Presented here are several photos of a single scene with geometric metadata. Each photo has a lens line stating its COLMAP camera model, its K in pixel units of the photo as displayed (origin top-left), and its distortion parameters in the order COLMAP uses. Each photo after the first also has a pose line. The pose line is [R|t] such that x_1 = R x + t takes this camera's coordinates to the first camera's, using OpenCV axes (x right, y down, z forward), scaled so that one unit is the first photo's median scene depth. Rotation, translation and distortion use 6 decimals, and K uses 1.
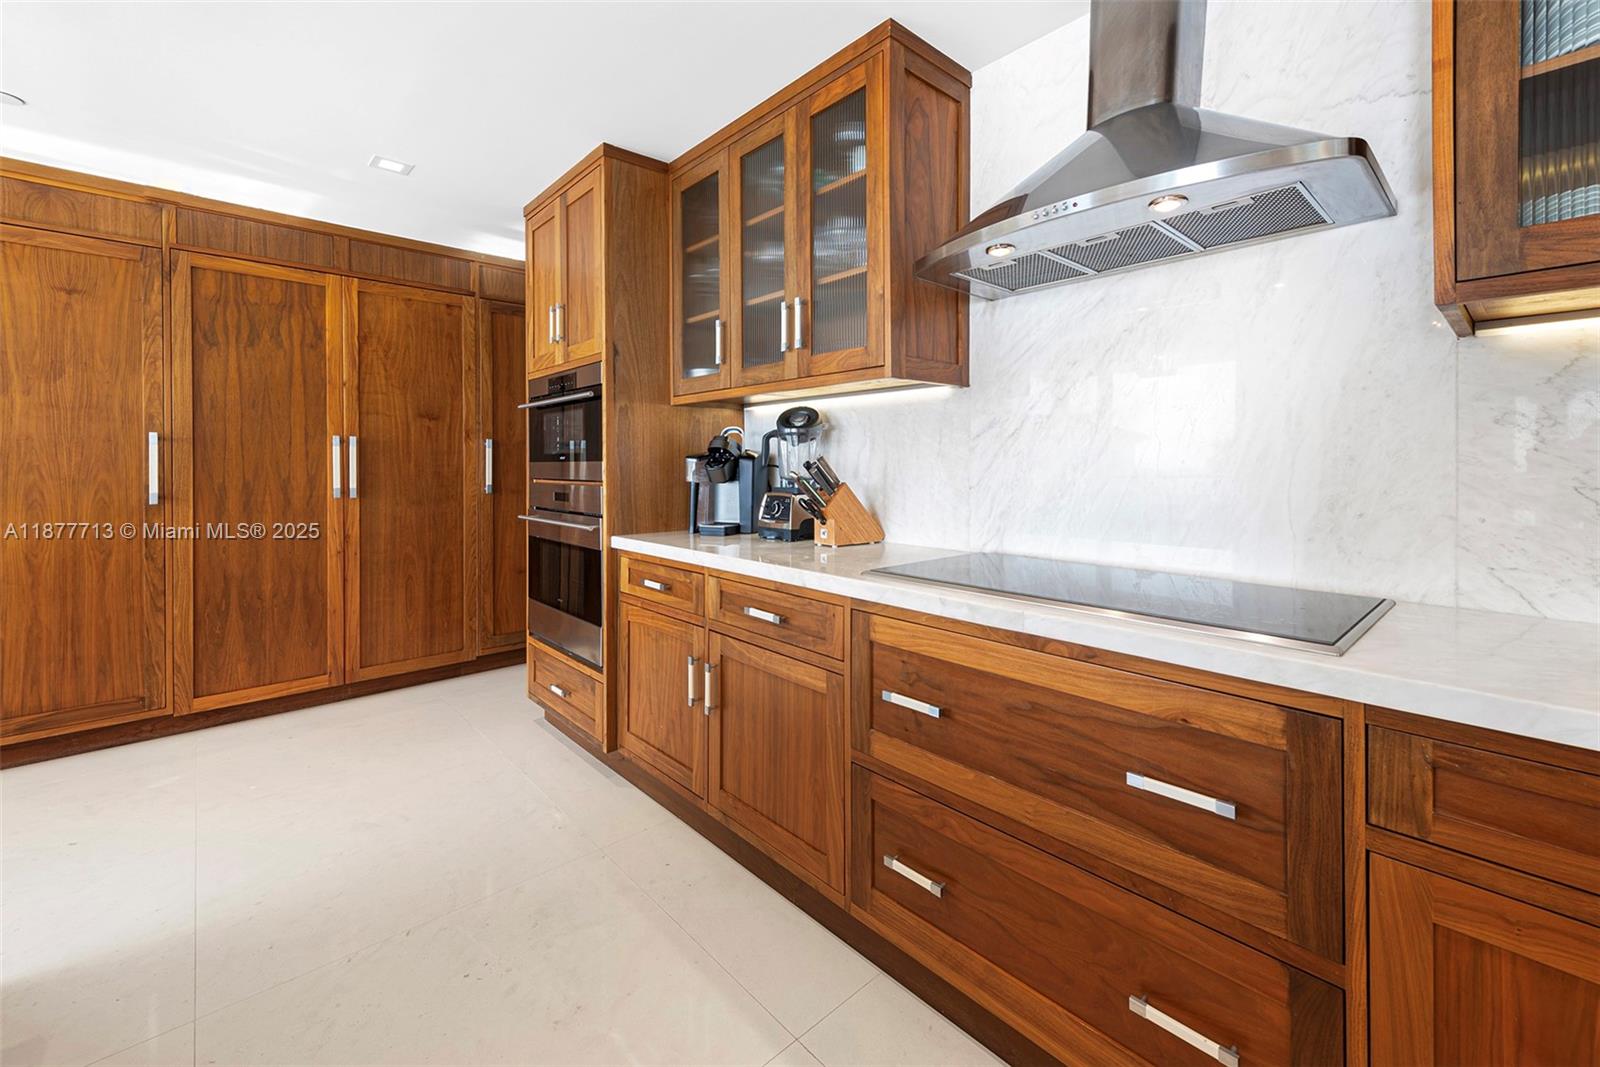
lens RADIAL K [[651.5, 0, 805.6], [0, 651.5, 471.3], [0, 0, 1]] dist [0.000217, -0.000106]
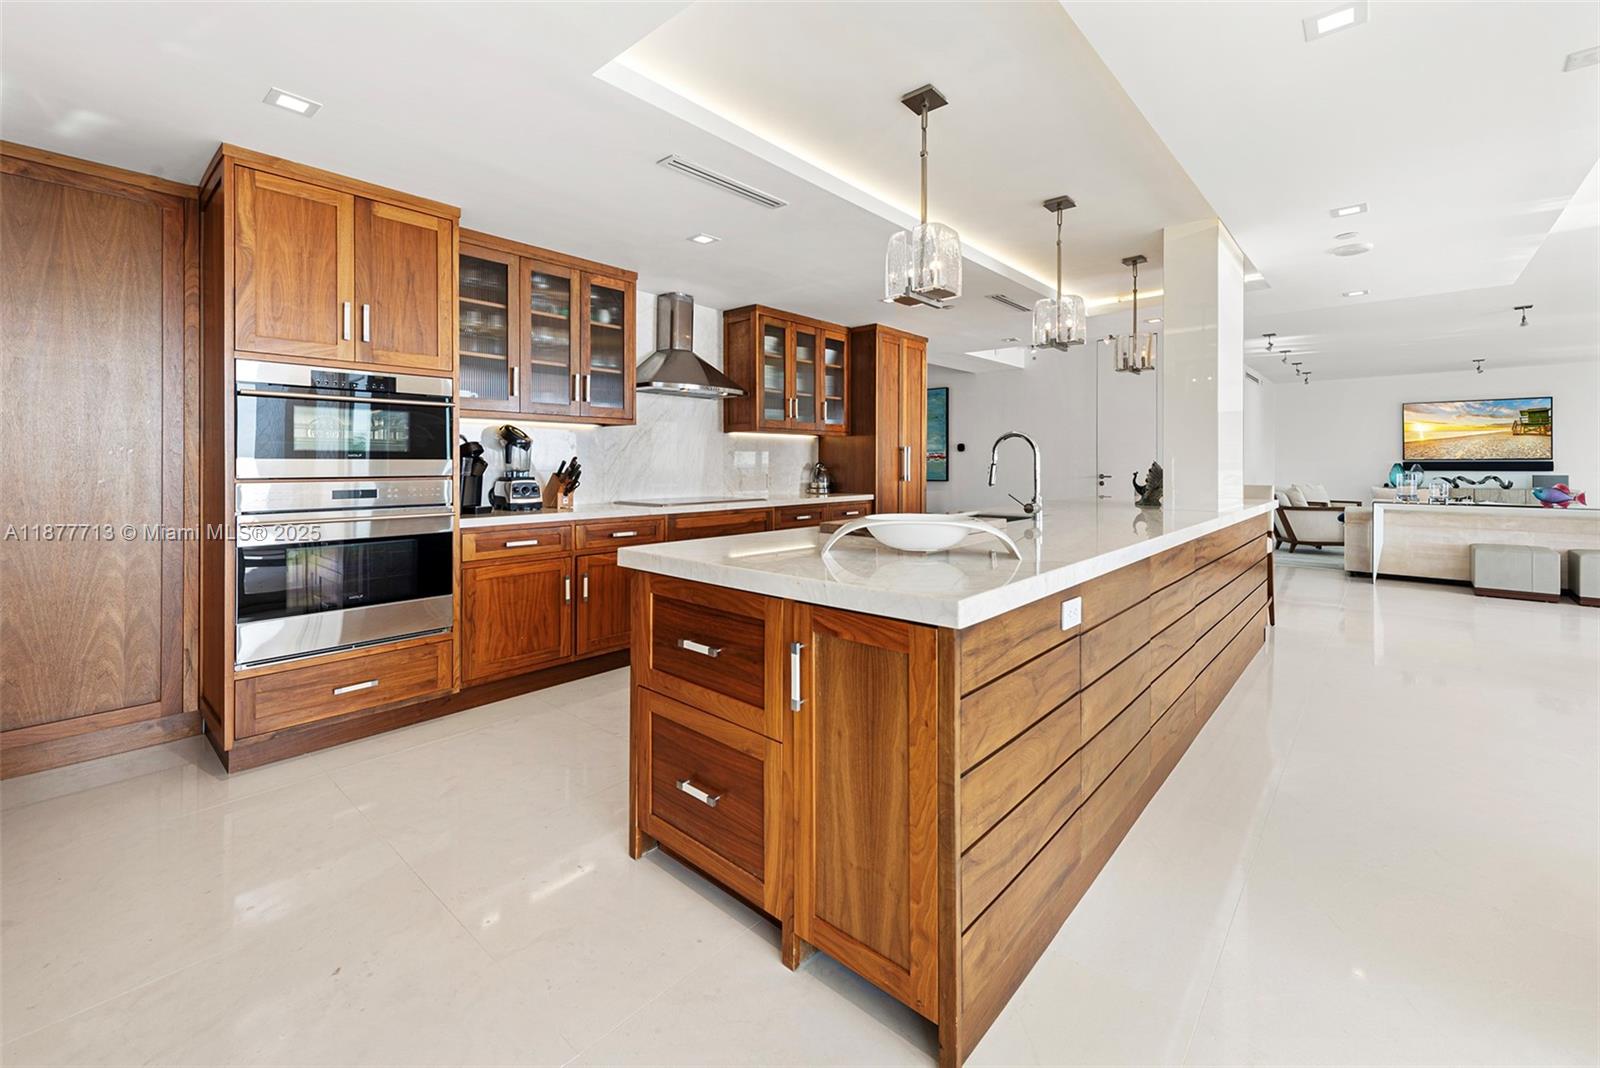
lens RADIAL K [[663.4, 0, 799.9], [0, 663.4, 453.7], [0, 0, 1]] dist [-0.001151, -0.000437]
pose [[-0.105743, 0.013802, 0.994298, -1.664839], [0.007307, 0.999887, -0.013102, -0.004892], [-0.994367, 0.005880, -0.105832, 0.487125]]
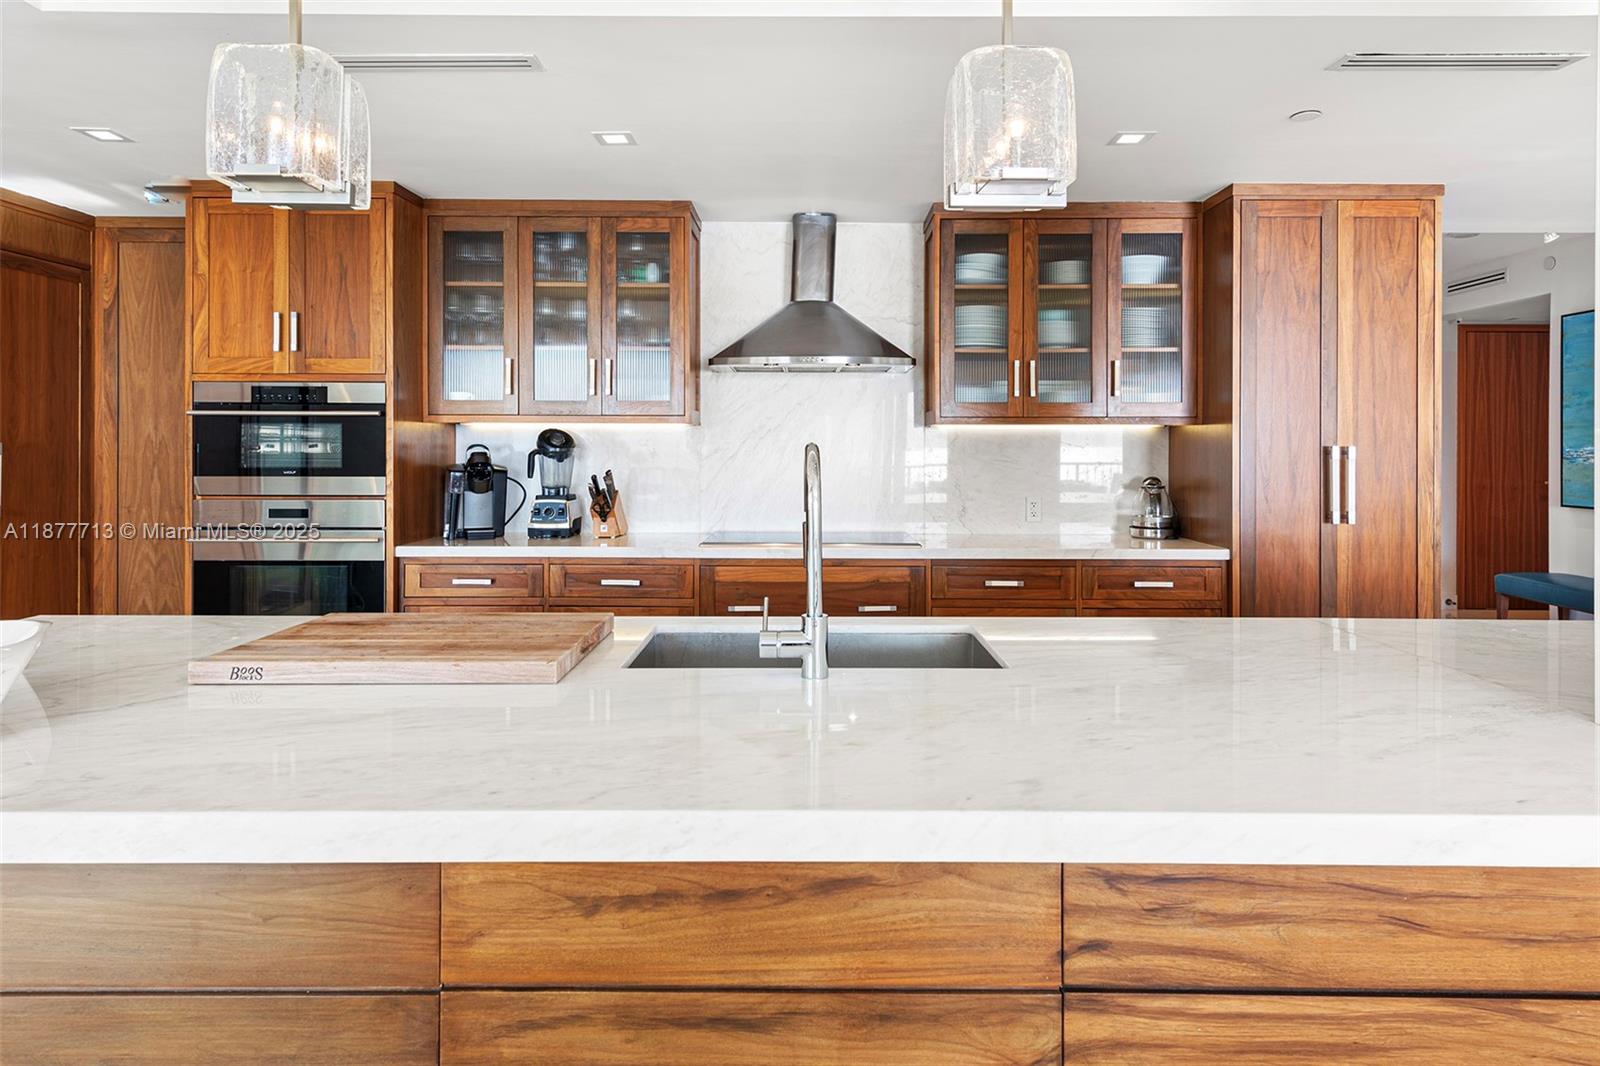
lens RADIAL K [[911.5, 0, 802.8], [0, 911.5, 446.6], [0, 0, 1]] dist [0.008015, 0.000199]
pose [[0.677414, 0.003028, 0.735596, -0.964192], [0.003843, 0.999963, -0.007656, -0.051406], [-0.735592, 0.008013, 0.677377, -0.522215]]
